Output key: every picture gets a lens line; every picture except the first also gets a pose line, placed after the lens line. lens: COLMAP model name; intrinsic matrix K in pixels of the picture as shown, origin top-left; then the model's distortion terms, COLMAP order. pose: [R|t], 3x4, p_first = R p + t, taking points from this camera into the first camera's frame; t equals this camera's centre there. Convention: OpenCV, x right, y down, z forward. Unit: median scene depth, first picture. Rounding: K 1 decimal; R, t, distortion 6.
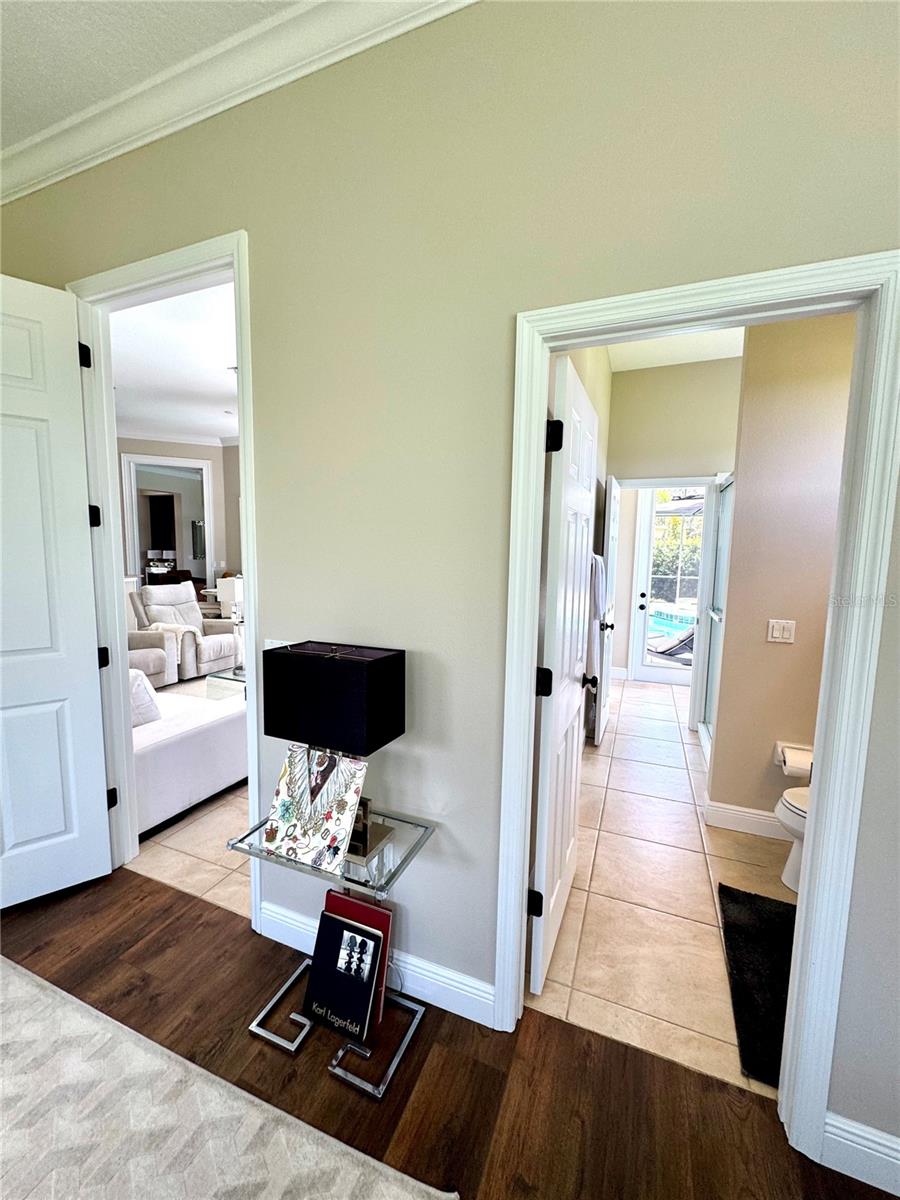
lens RADIAL K [[481.3, 0, 455.3], [0, 481.3, 598.9], [0, 0, 1]] dist [0.001578, -0.000270]
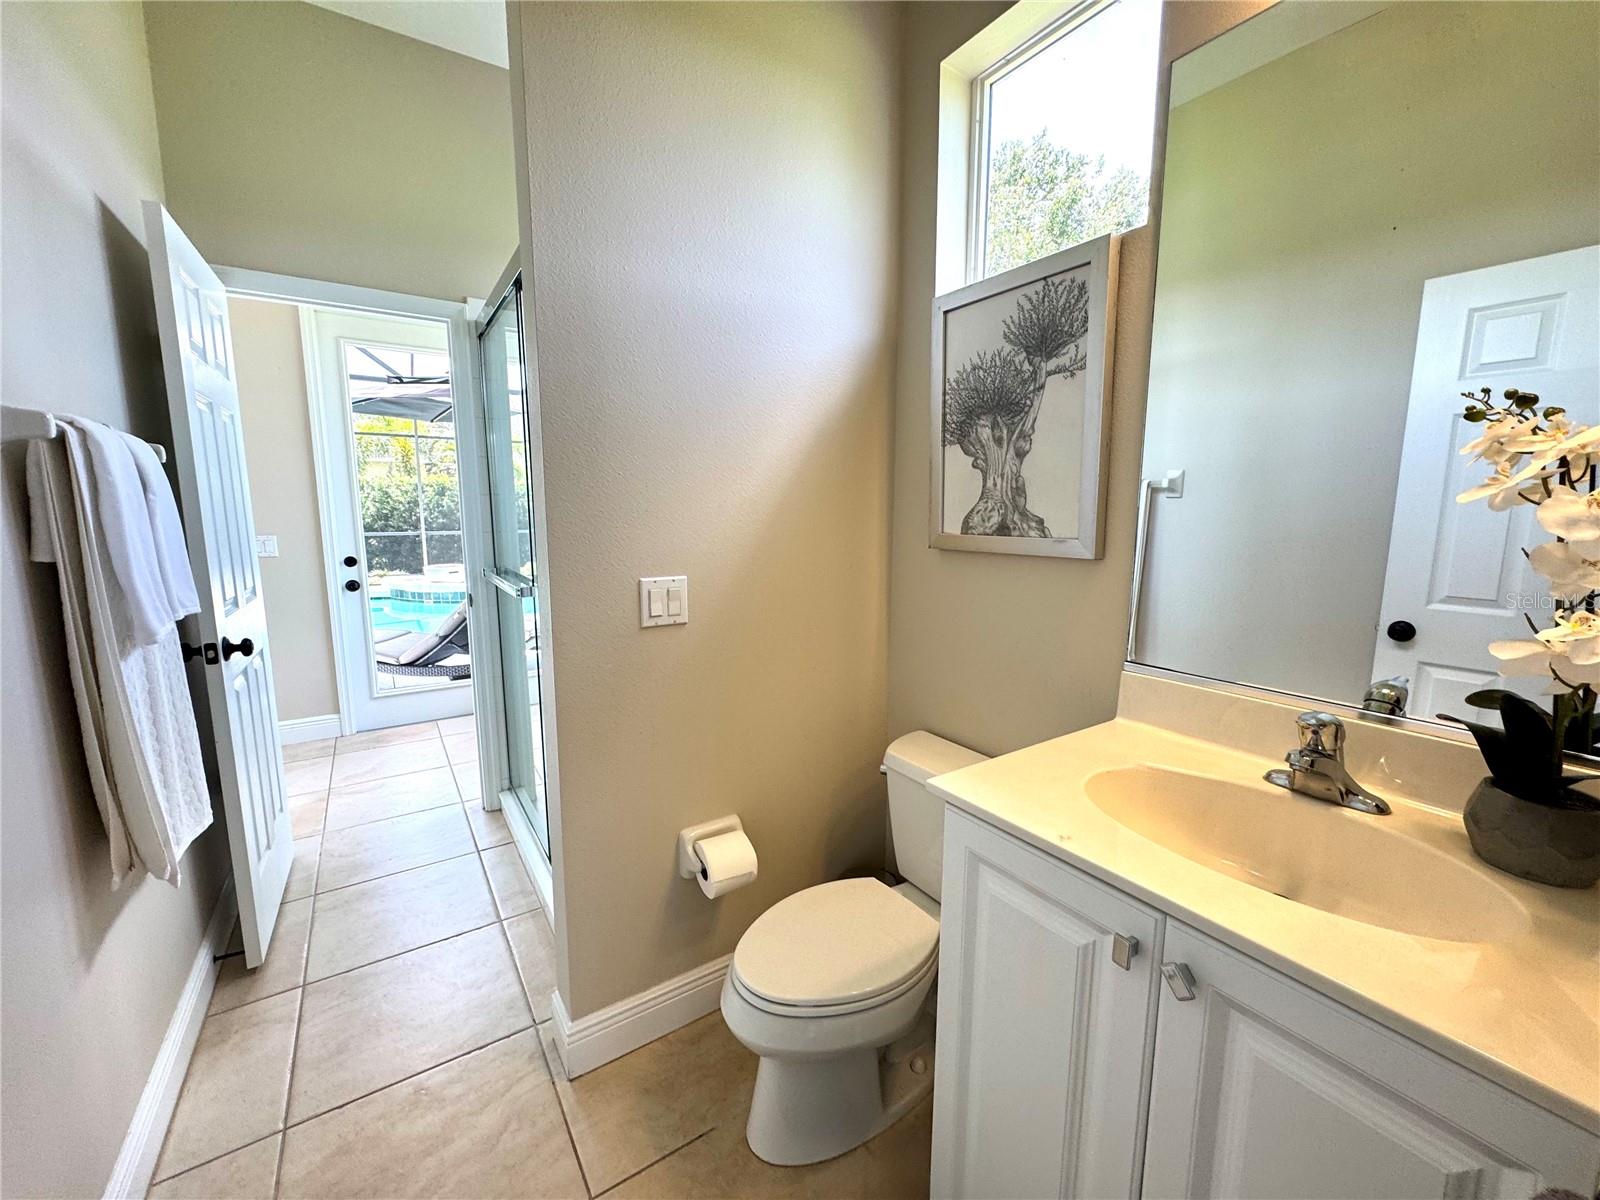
lens RADIAL K [[641.7, 0, 798.1], [0, 641.7, 602.7], [0, 0, 1]] dist [0.001578, -0.000270]
pose [[0.573044, -0.139435, 0.807575, 0.124096], [0.092836, 0.990121, 0.105078, 0.008219], [-0.814249, 0.014758, 0.580328, 0.261928]]
